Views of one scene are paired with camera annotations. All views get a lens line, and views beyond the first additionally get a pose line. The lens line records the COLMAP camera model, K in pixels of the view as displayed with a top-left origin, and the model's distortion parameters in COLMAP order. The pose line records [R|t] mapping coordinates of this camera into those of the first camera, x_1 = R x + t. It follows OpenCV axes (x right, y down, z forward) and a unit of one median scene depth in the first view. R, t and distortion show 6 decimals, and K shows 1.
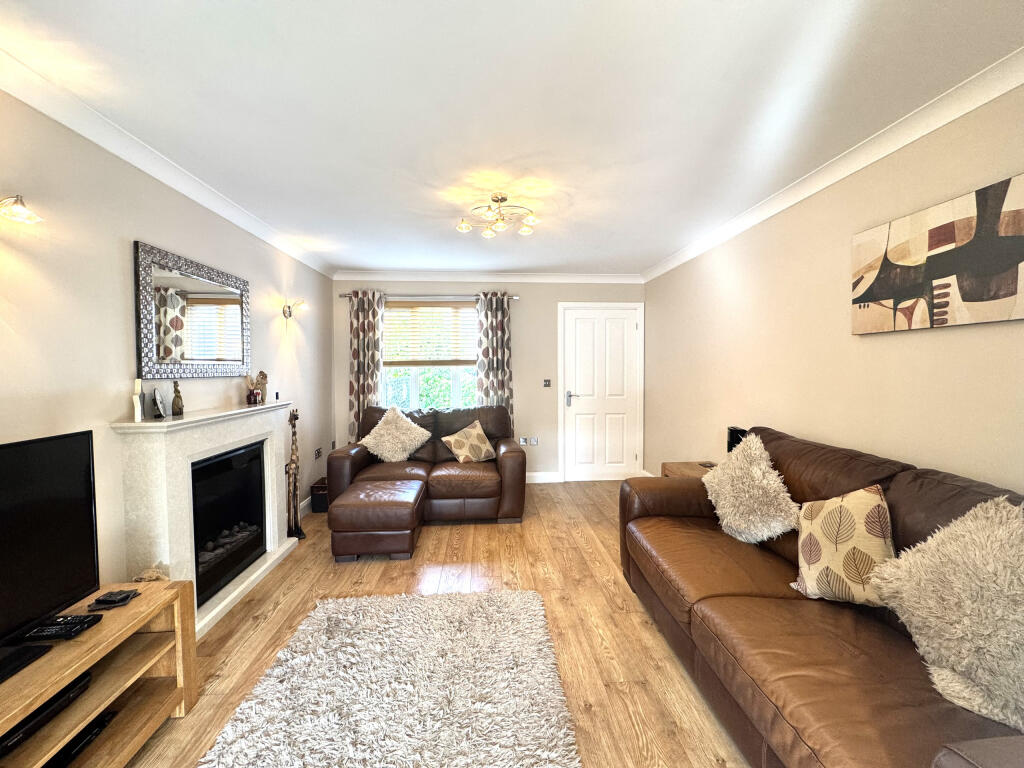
lens RADIAL K [[411.2, 0, 512.0], [0, 411.2, 384.0], [0, 0, 1]] dist [0.000683, -0.000054]
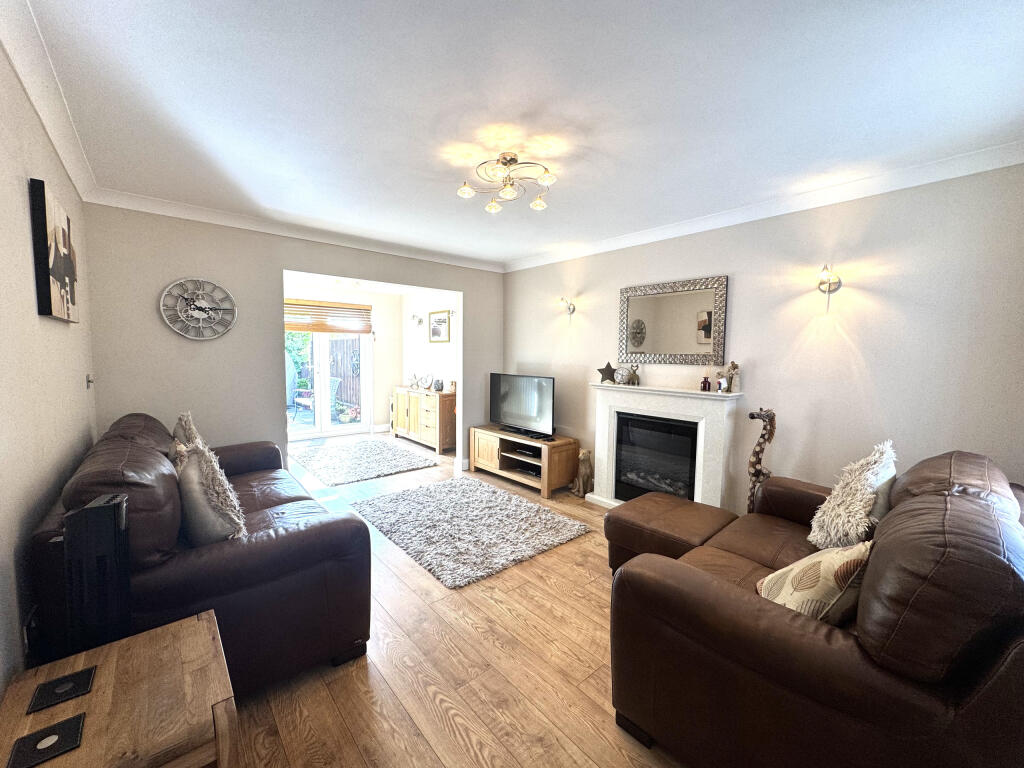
lens RADIAL K [[411.2, 0, 512.0], [0, 411.2, 384.0], [0, 0, 1]] dist [0.000683, -0.000054]
pose [[-0.800287, 0.042349, -0.598119, 0.330316], [-0.031441, 0.993167, 0.112387, -0.056755], [0.598792, 0.108747, -0.793487, 1.156239]]
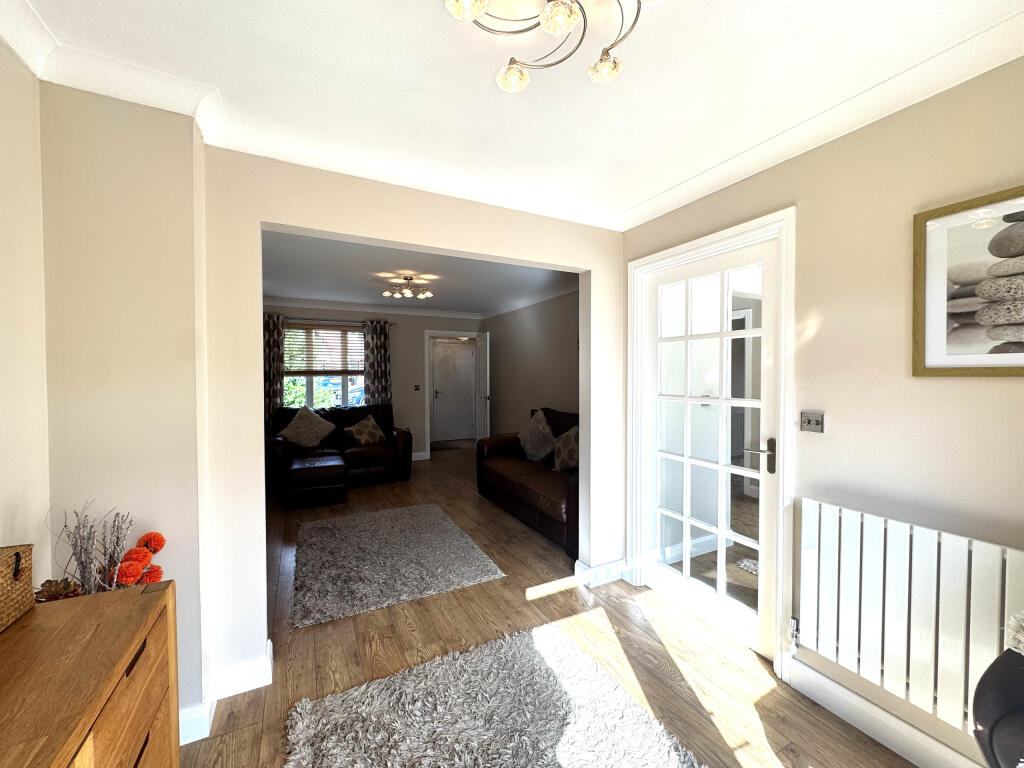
lens RADIAL K [[411.2, 0, 512.0], [0, 411.2, 384.0], [0, 0, 1]] dist [0.000683, -0.000054]
pose [[0.918118, -0.003892, 0.396288, -0.211070], [0.011323, 0.999801, -0.016413, 0.014243], [-0.396145, 0.019556, 0.917980, -0.493096]]
